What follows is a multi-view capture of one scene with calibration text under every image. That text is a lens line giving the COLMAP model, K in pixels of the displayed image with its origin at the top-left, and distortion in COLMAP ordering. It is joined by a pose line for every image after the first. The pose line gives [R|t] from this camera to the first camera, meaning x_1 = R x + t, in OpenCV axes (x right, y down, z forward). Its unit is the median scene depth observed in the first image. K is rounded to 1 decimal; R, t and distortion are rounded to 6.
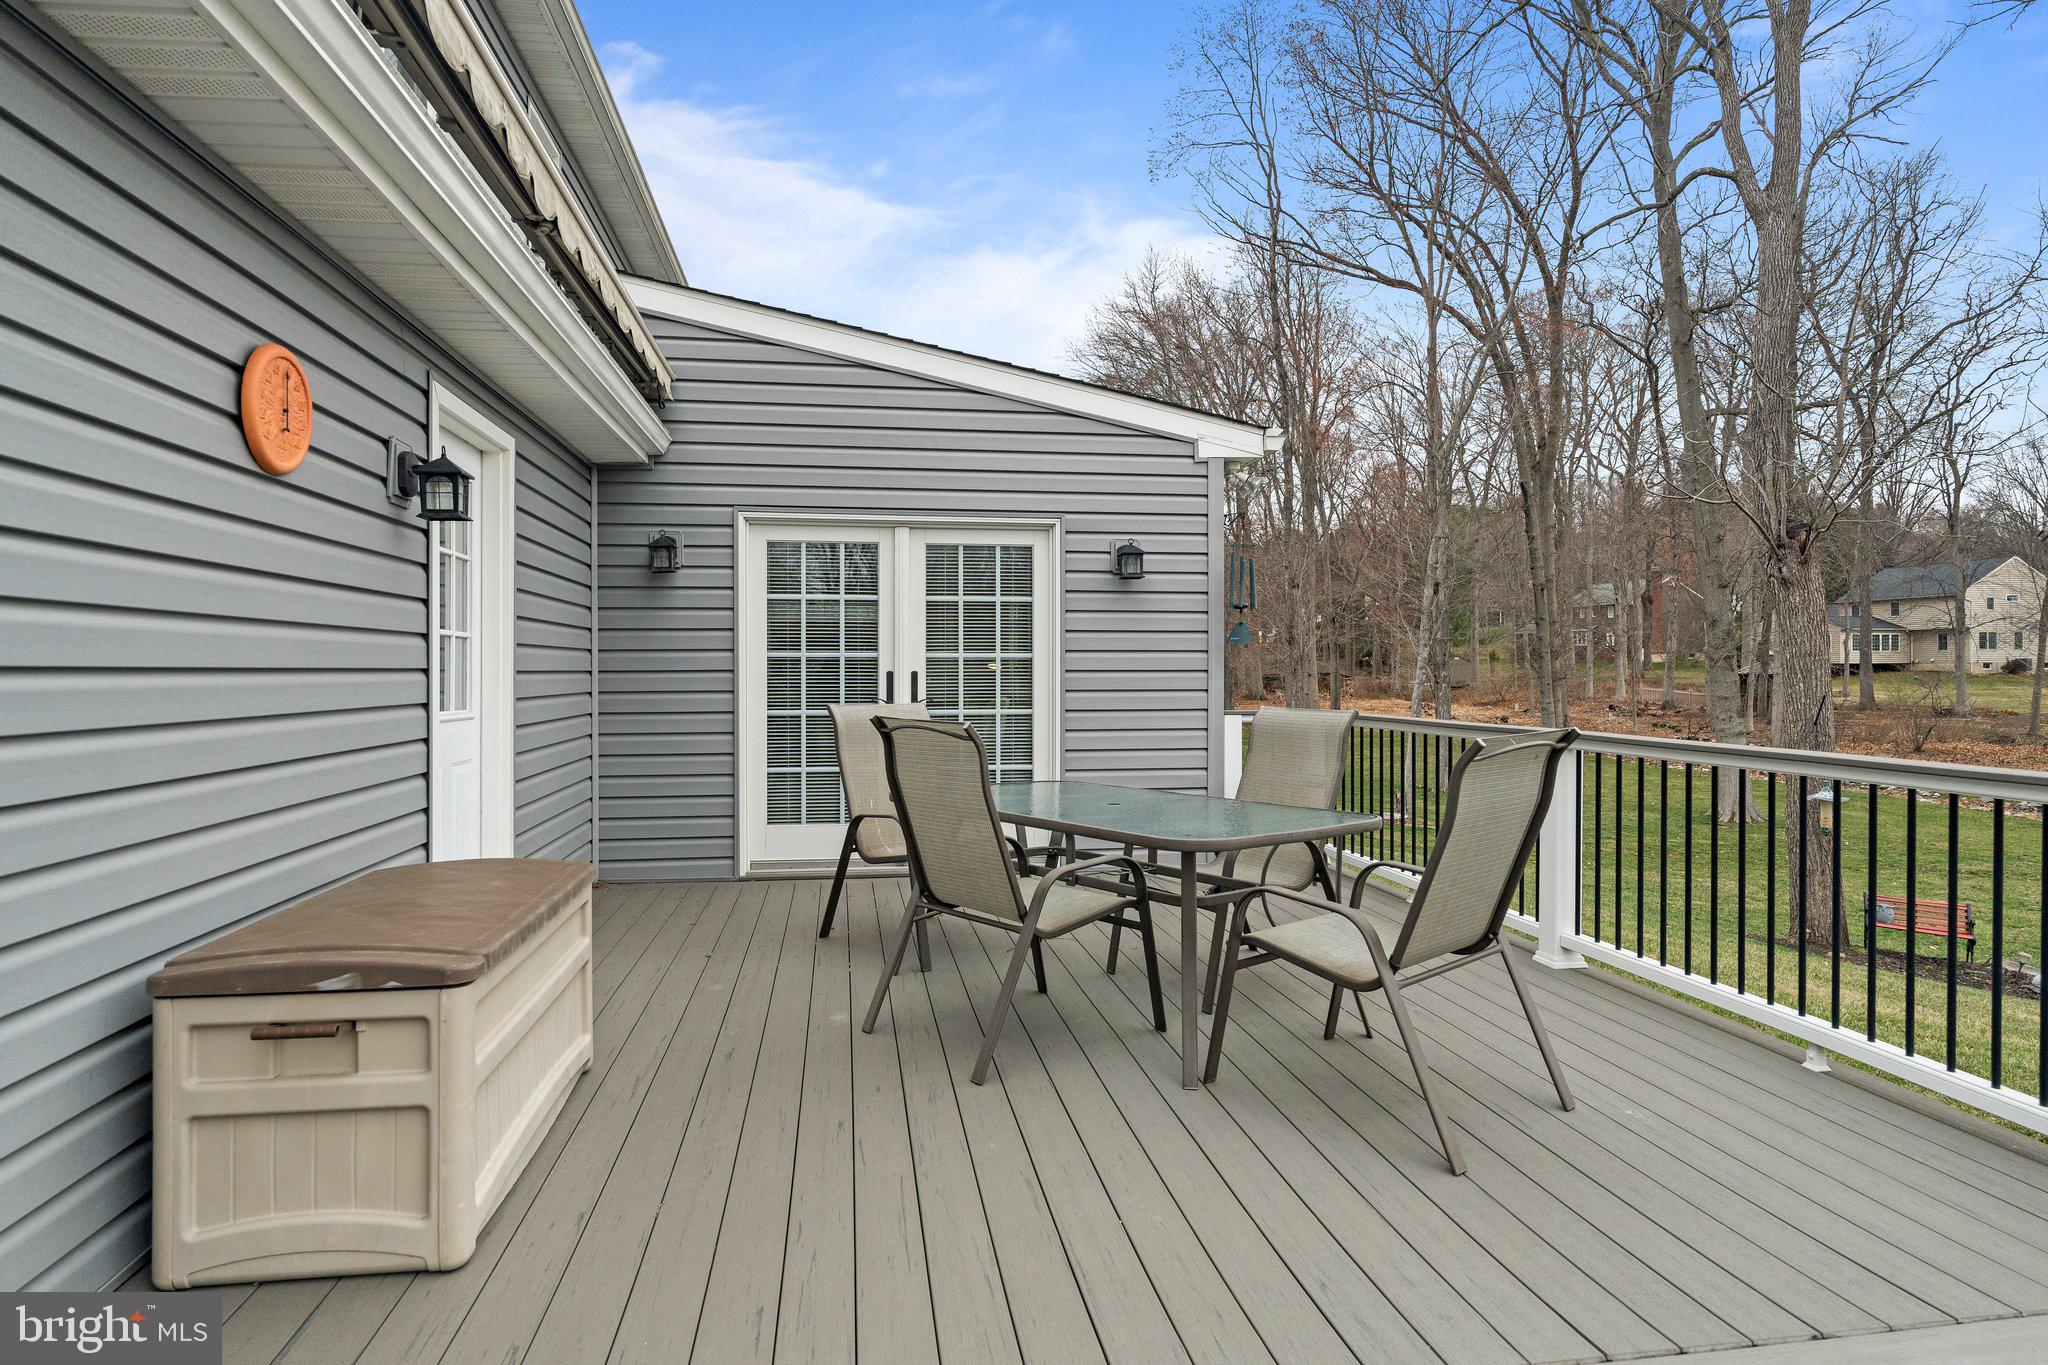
lens RADIAL K [[1128.7, 0, 1007.8], [0, 1128.7, 677.7], [0, 0, 1]] dist [0.000013, -0.000275]
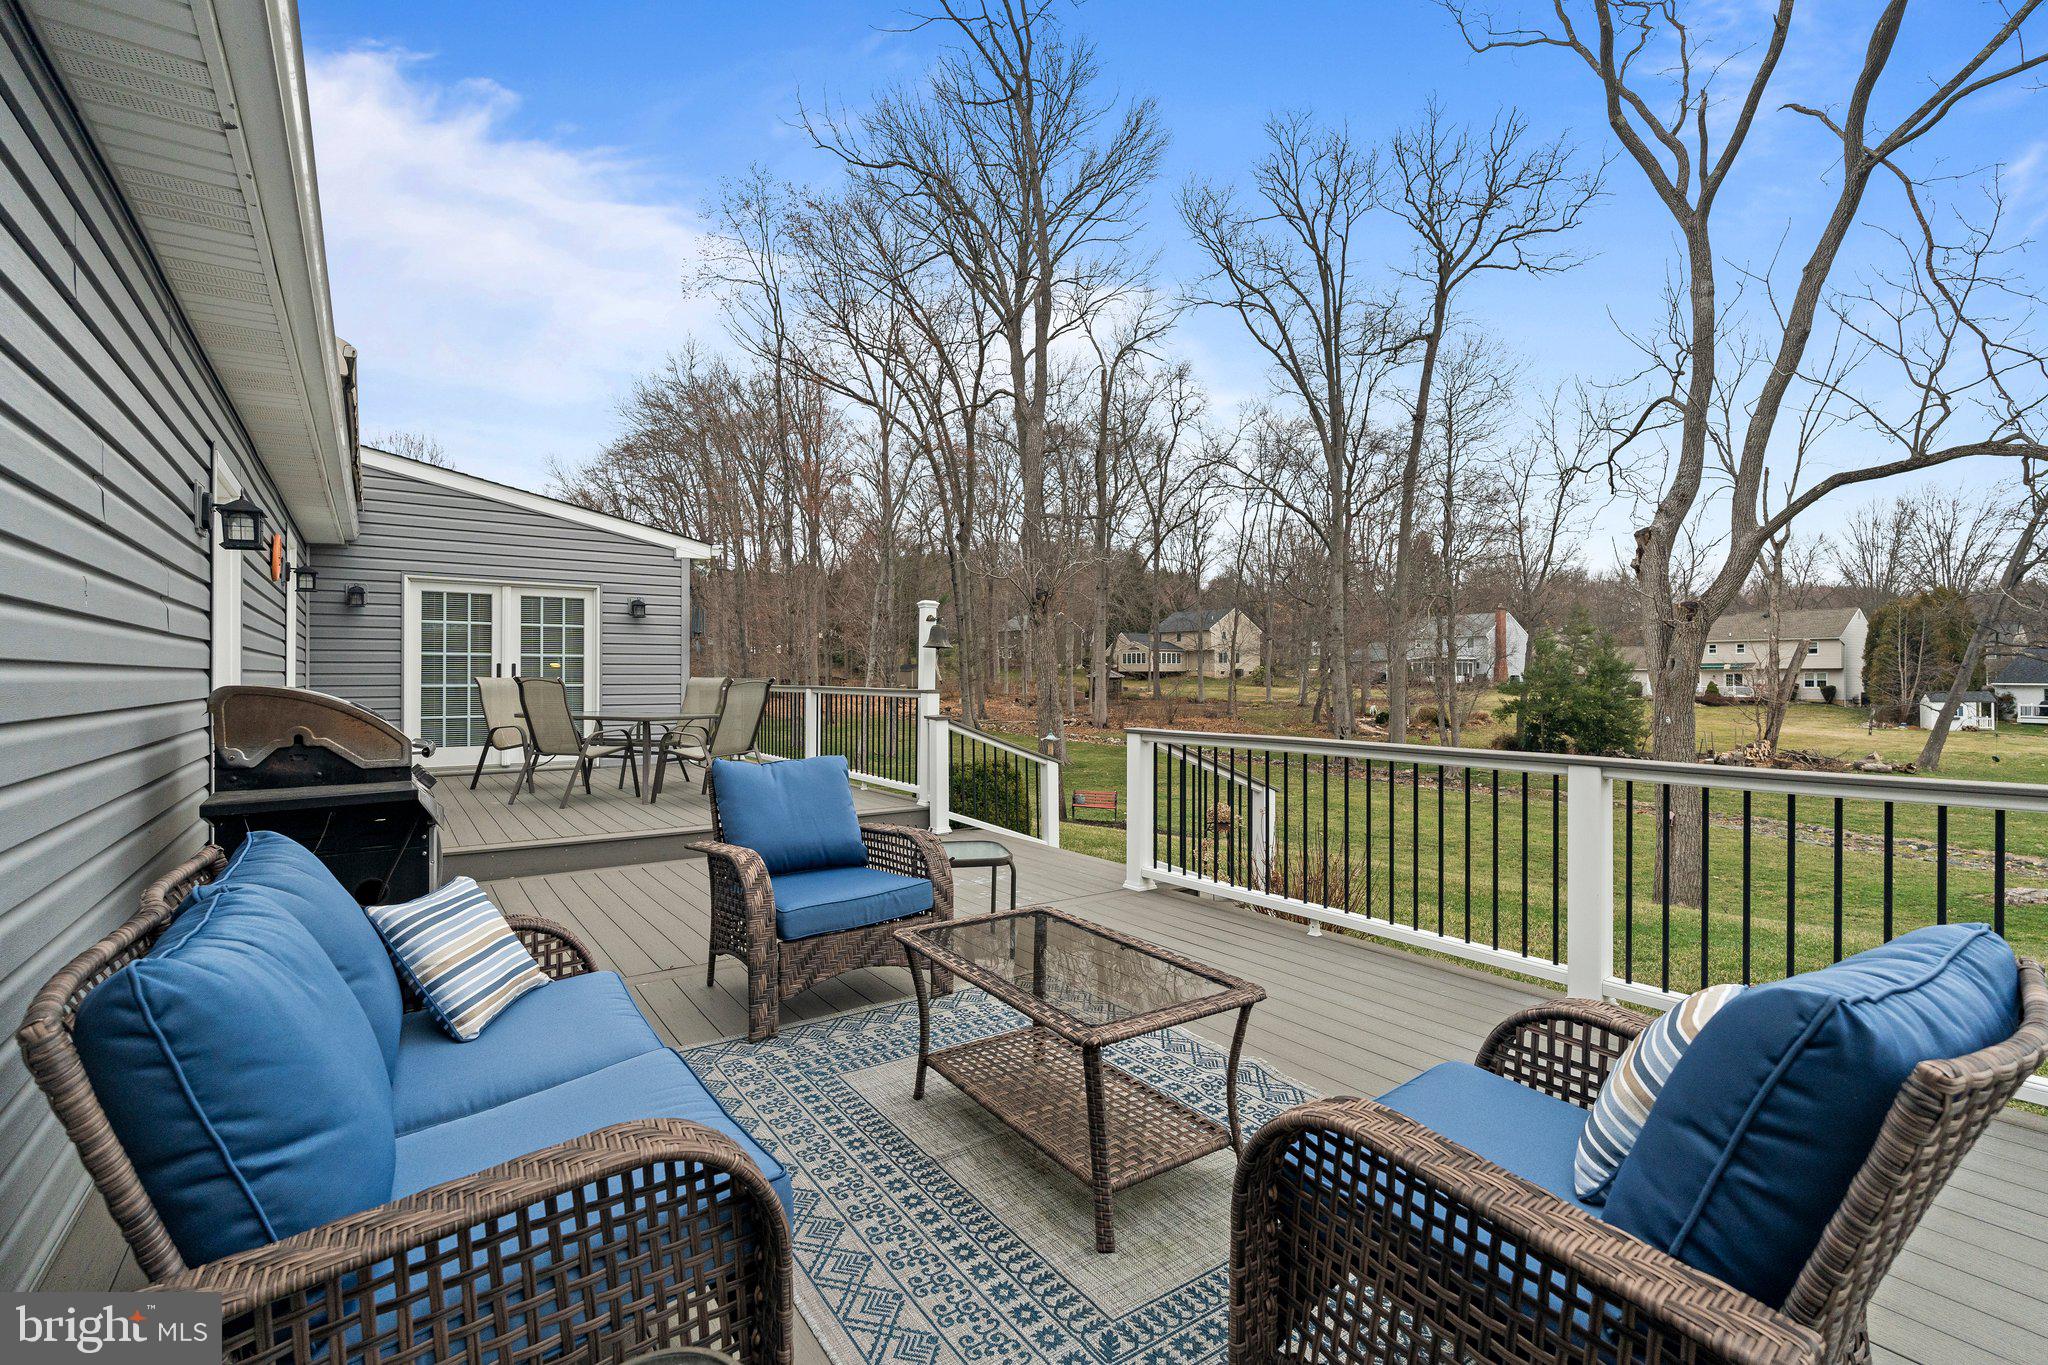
lens RADIAL K [[910.1, 0, 1026.2], [0, 910.1, 669.9], [0, 0, 1]] dist [-0.015210, 0.000737]
pose [[0.887163, 0.005327, 0.461426, -0.021369], [0.000762, 0.999915, -0.013008, 0.024568], [-0.461456, 0.011892, 0.887083, -0.706855]]
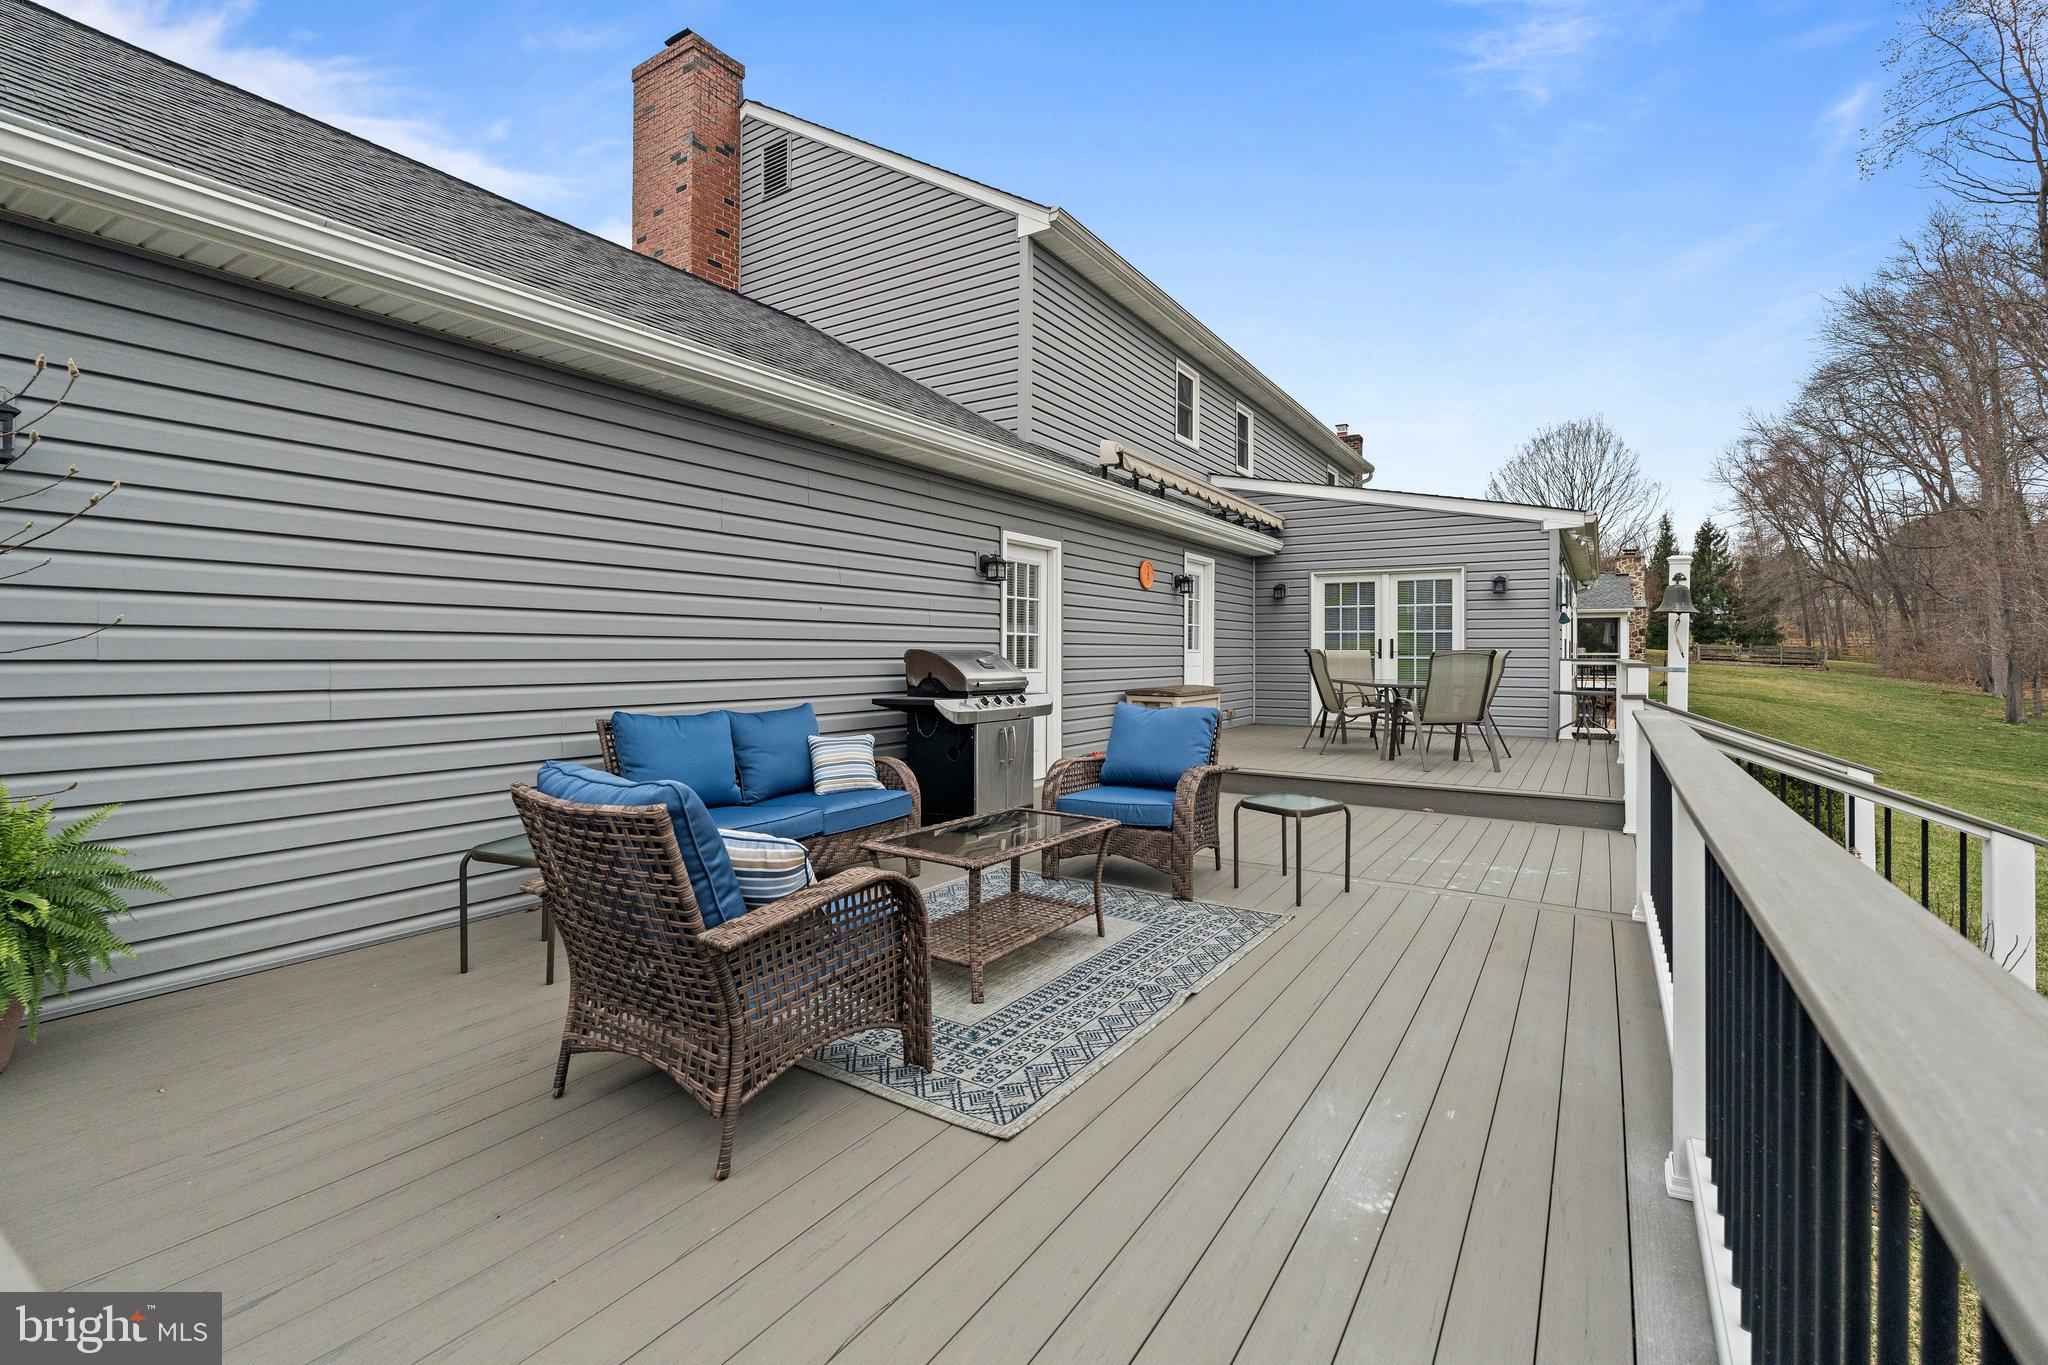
lens RADIAL K [[893.1, 0, 1013.7], [0, 893.1, 630.2], [0, 0, 1]] dist [-0.000431, -0.000129]
pose [[0.750835, -0.012451, -0.660373, 0.504451], [-0.008387, 0.999562, -0.028382, 0.032064], [0.660437, 0.026849, 0.750401, -0.779796]]
